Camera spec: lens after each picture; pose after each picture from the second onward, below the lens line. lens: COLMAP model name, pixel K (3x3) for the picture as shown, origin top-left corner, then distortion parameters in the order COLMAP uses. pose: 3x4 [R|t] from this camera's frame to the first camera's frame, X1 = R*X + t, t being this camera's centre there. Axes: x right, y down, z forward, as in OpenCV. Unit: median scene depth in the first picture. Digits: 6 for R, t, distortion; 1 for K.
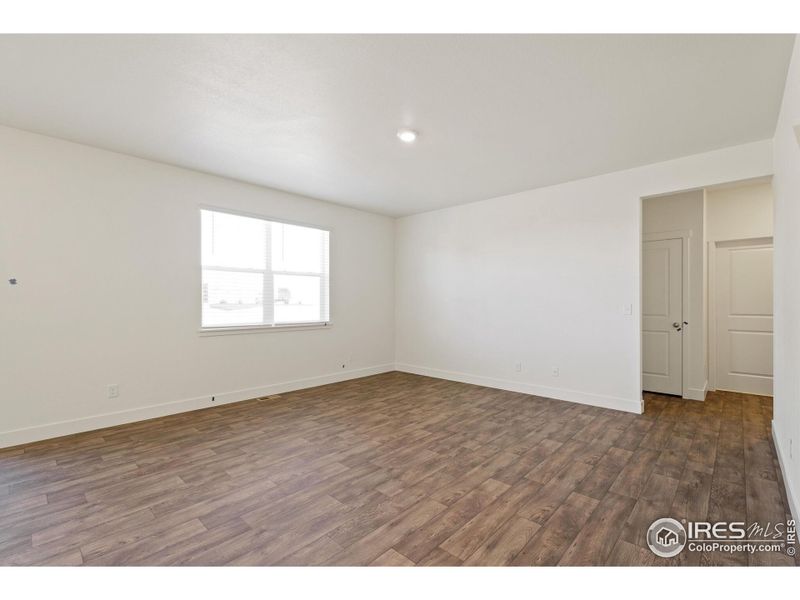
lens RADIAL K [[372.0, 0, 401.7], [0, 372.0, 301.2], [0, 0, 1]] dist [-0.002905, 0.002011]
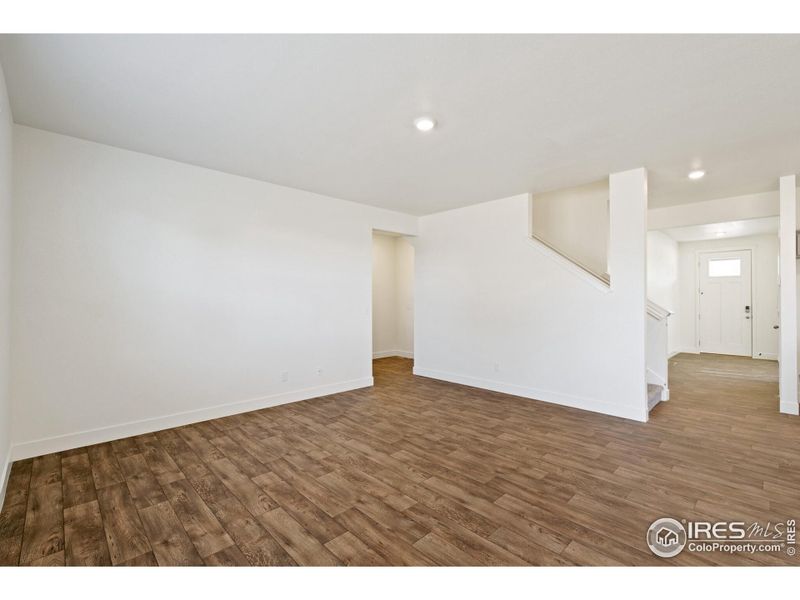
lens RADIAL K [[350.4, 0, 403.2], [0, 350.4, 302.9], [0, 0, 1]] dist [-0.001791, -0.000670]
pose [[0.050150, -0.007078, 0.998717, -0.873704], [-0.000935, 0.999974, 0.007134, -0.025470], [-0.998741, -0.001292, 0.050142, 1.041834]]
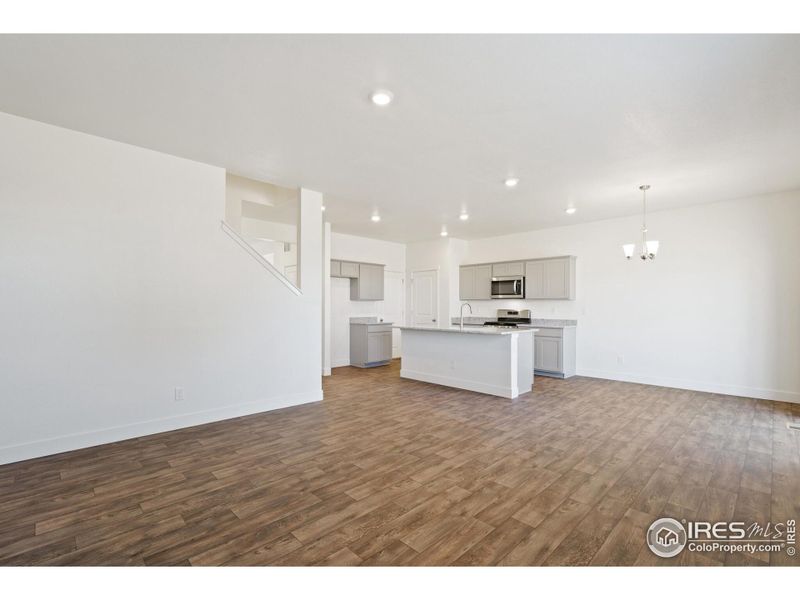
lens RADIAL K [[372.0, 0, 401.6], [0, 372.0, 301.4], [0, 0, 1]] dist [-0.002905, 0.002011]
pose [[-0.998726, -0.001204, 0.050447, -0.078918], [-0.001973, 0.999883, -0.015195, -0.025393], [-0.050423, -0.015275, -0.998611, 1.917956]]
